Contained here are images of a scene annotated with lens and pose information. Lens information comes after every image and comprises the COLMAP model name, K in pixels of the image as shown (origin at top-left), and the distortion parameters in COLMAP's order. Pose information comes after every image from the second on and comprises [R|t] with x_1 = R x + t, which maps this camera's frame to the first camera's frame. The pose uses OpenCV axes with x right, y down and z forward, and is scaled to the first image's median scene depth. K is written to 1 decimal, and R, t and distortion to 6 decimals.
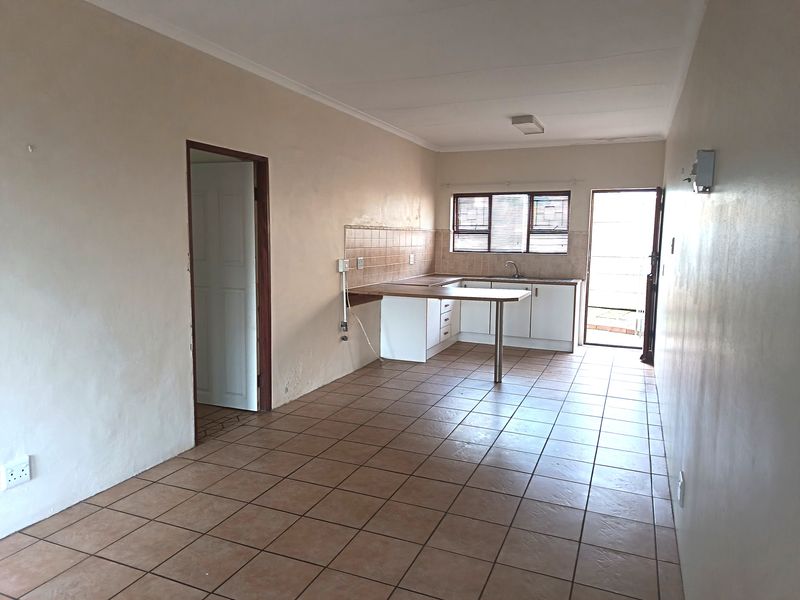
lens RADIAL K [[562.1, 0, 400.0], [0, 562.1, 300.0], [0, 0, 1]] dist [0.122939, -0.172073]
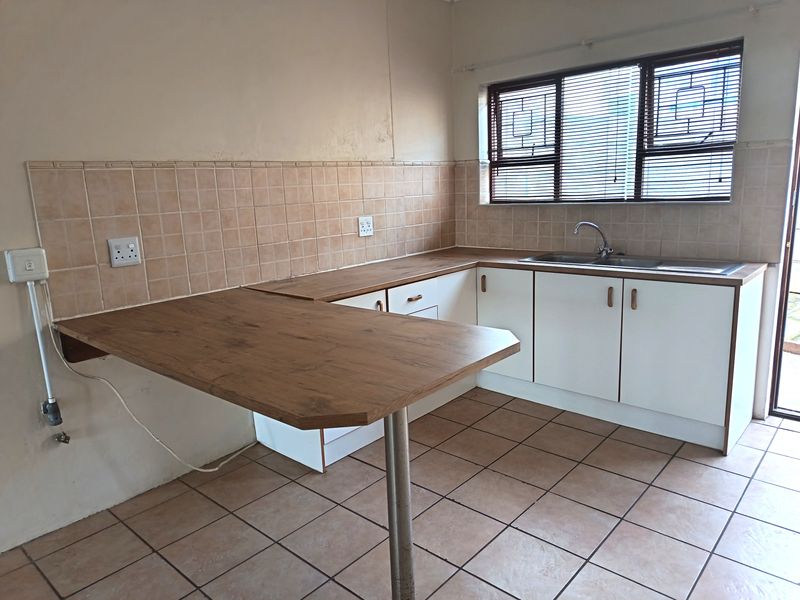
lens RADIAL K [[562.1, 0, 400.0], [0, 562.1, 300.0], [0, 0, 1]] dist [0.122939, -0.172073]
pose [[0.941273, 0.016374, -0.337249, 0.206136], [0.016373, 0.995435, 0.094029, -0.051318], [0.337249, -0.094028, 0.936708, 0.513597]]
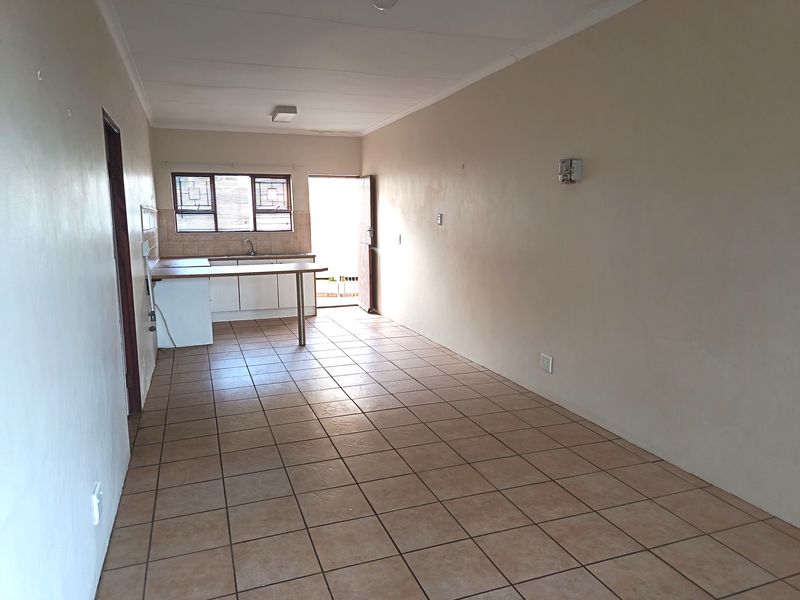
lens RADIAL K [[562.1, 0, 400.0], [0, 562.1, 300.0], [0, 0, 1]] dist [0.122939, -0.172073]
pose [[0.732326, -0.120756, 0.670161, -0.314690], [0.099255, 0.992569, 0.070389, -0.002932], [-0.673681, 0.014969, 0.738870, 0.025581]]
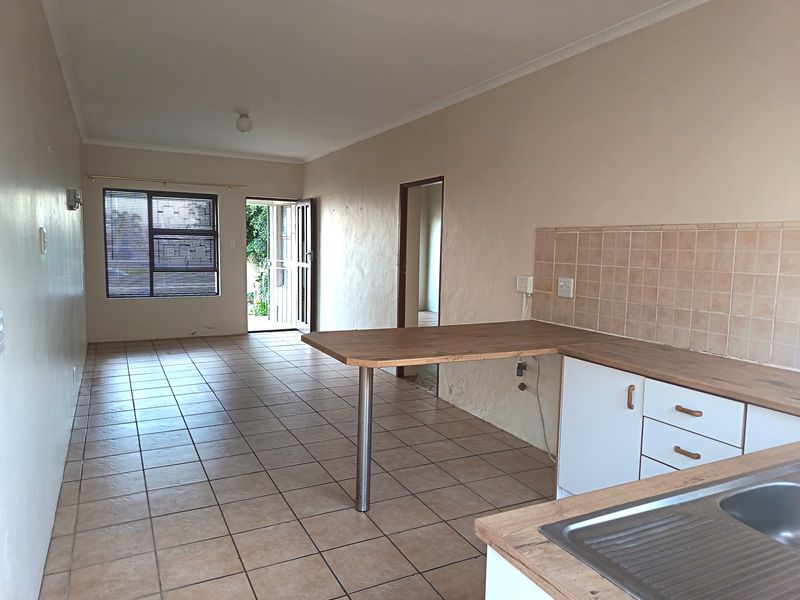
lens RADIAL K [[562.1, 0, 400.0], [0, 562.1, 300.0], [0, 0, 1]] dist [0.122939, -0.172073]
pose [[-0.644894, 0.048232, -0.762749, 0.402889], [-0.117926, 0.979775, 0.161660, -0.101270], [0.755120, 0.194201, -0.626163, 0.967337]]
